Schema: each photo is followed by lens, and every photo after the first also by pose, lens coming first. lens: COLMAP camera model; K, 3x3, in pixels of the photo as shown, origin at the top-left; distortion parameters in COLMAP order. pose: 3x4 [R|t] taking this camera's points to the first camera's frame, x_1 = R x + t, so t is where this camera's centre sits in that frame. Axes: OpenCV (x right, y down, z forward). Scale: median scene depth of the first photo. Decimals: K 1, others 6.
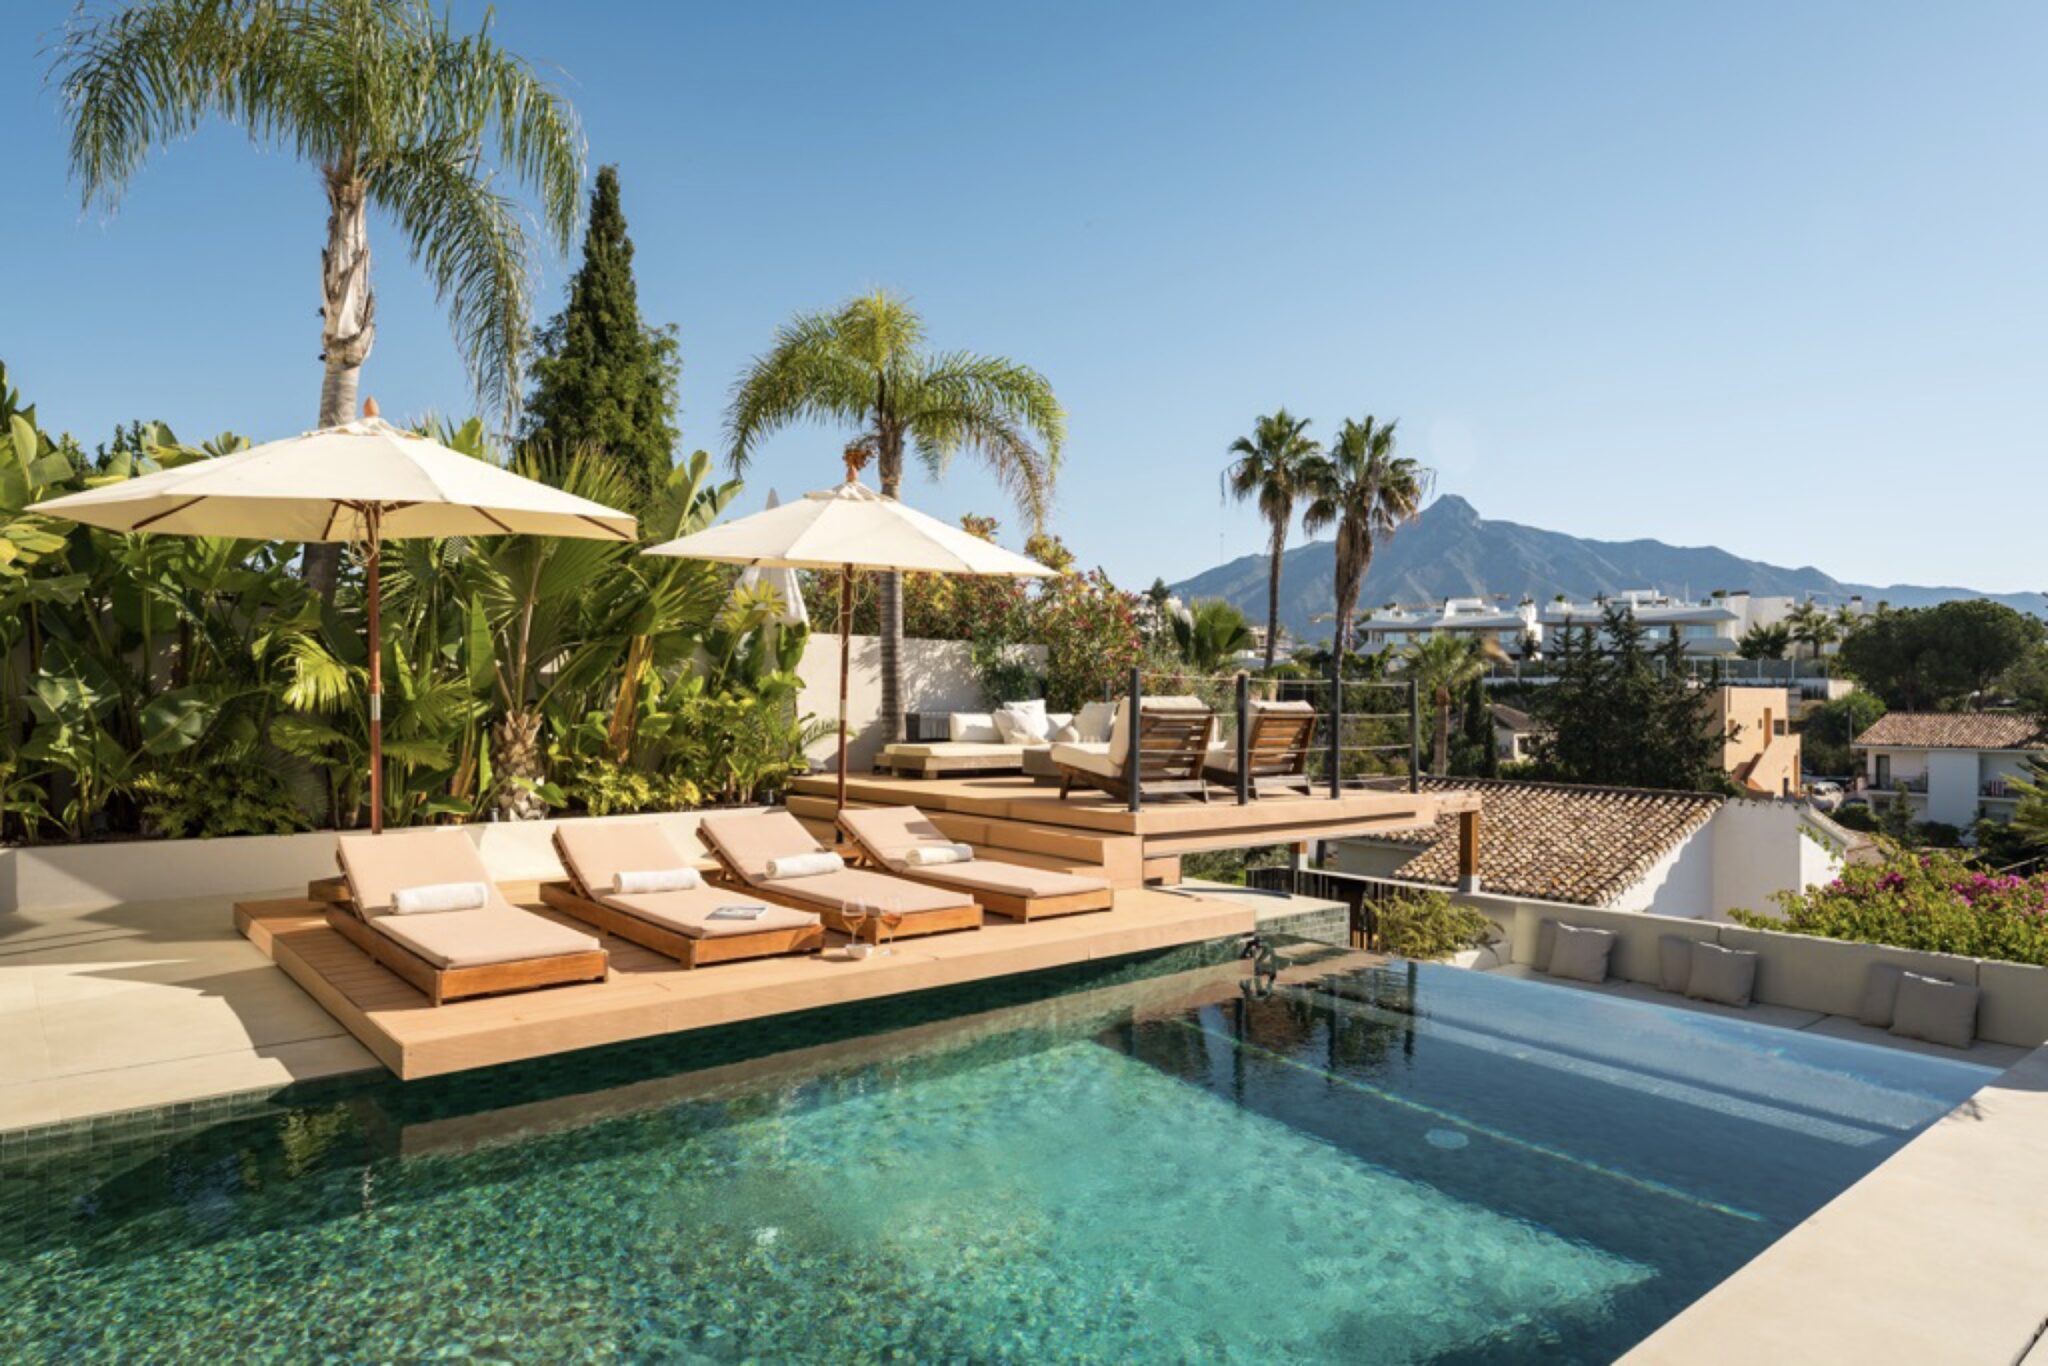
lens RADIAL K [[1249.3, 0, 1028.4], [0, 1249.3, 681.5], [0, 0, 1]] dist [-0.001902, 0.002831]
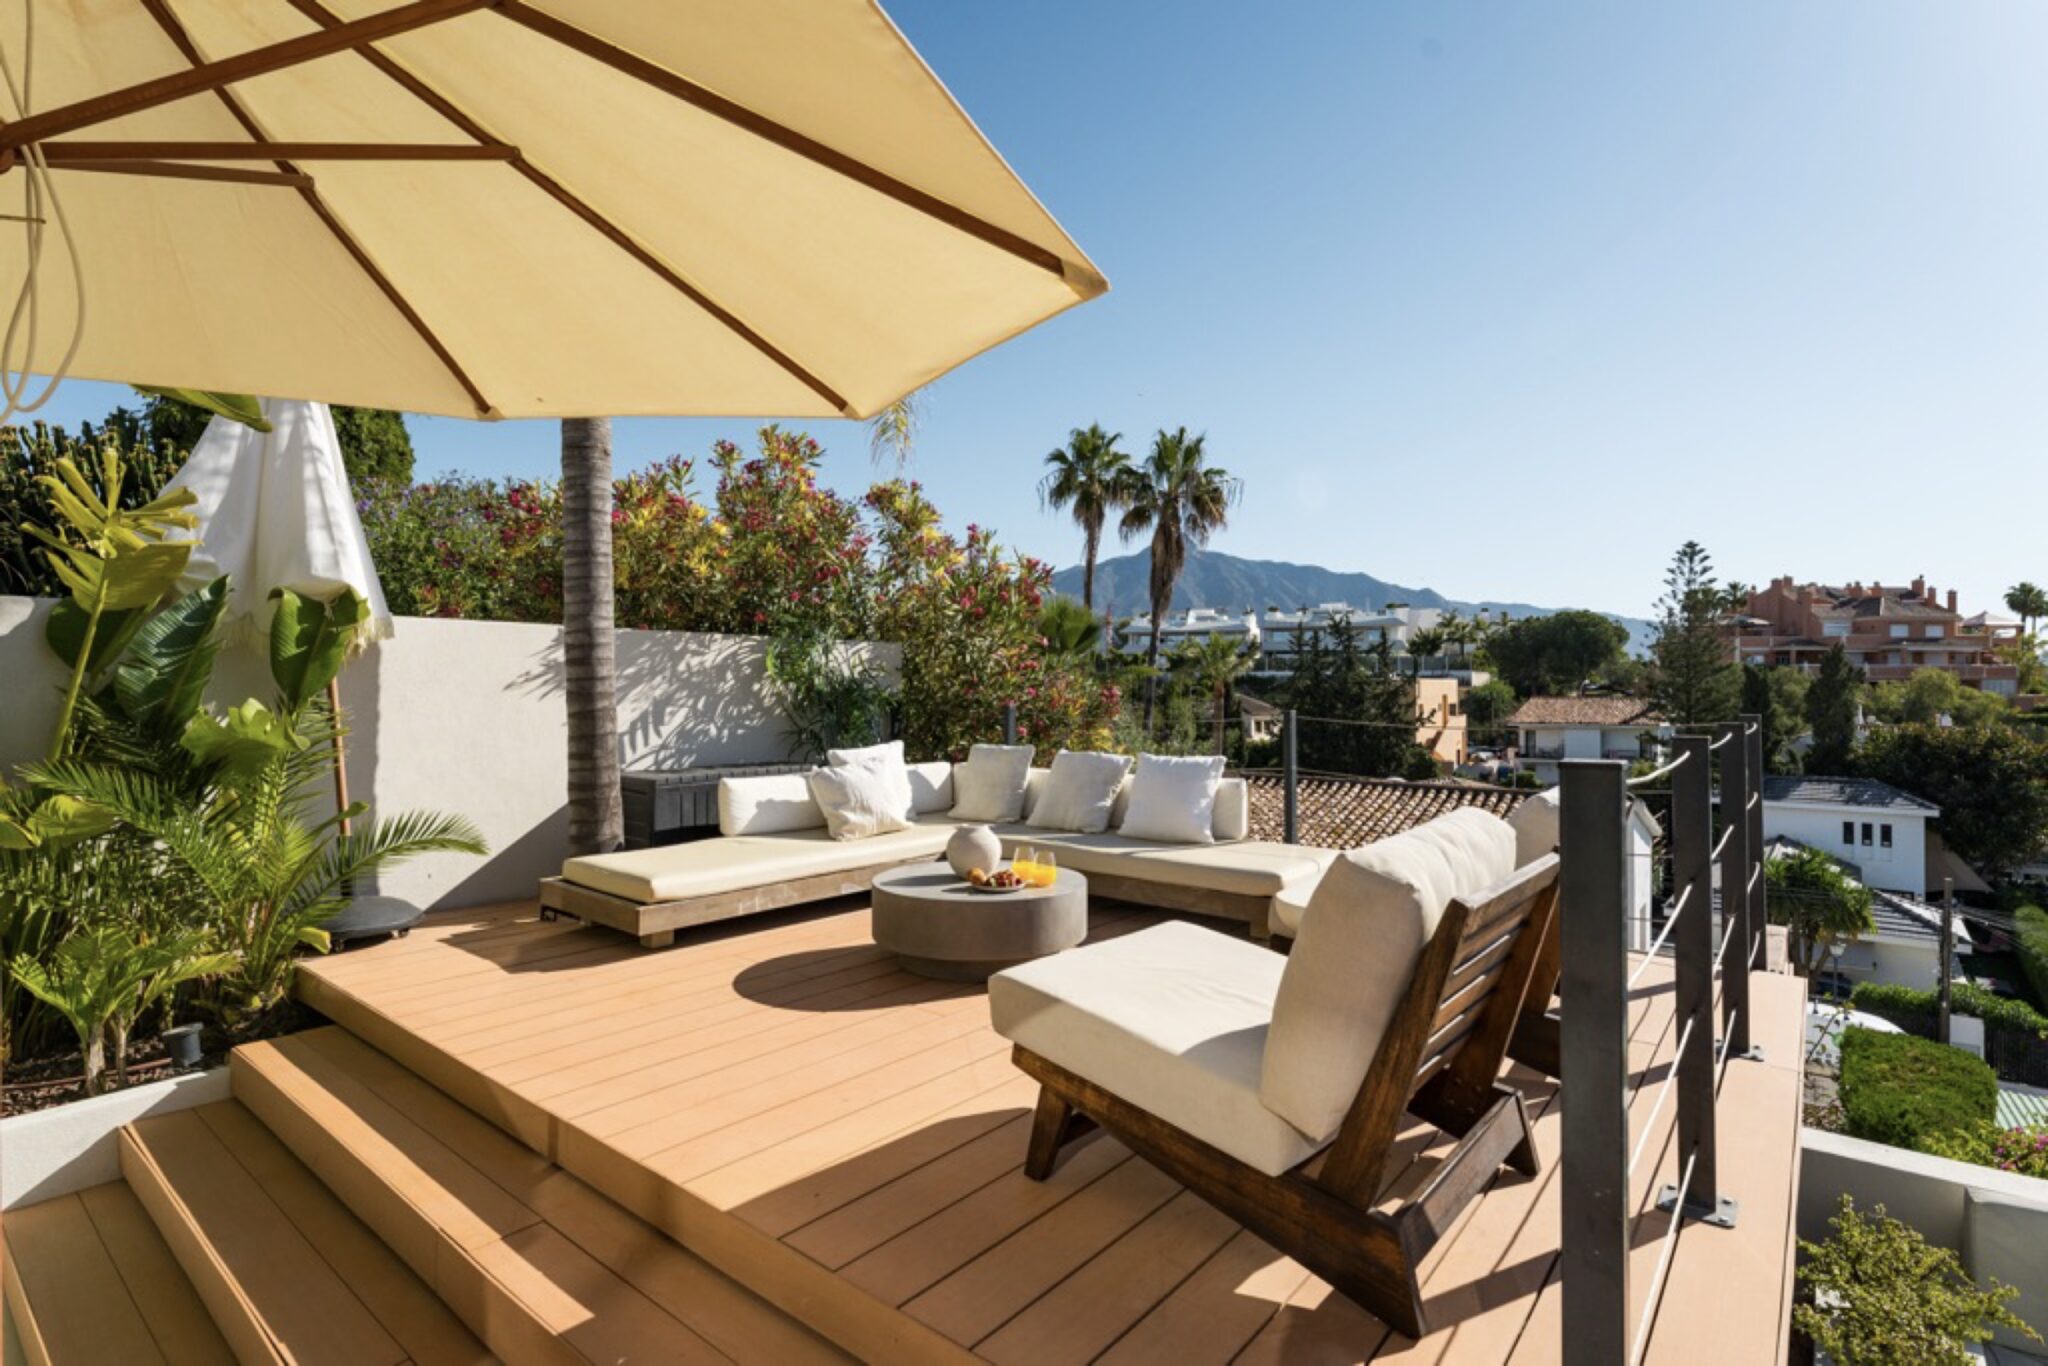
lens RADIAL K [[990.1, 0, 1029.9], [0, 990.1, 684.3], [0, 0, 1]] dist [0.002165, -0.000747]
pose [[0.984024, -0.009348, 0.177788, -0.009688], [0.007778, 0.999924, 0.009522, -0.014522], [-0.177864, -0.007987, 0.984023, 0.568056]]
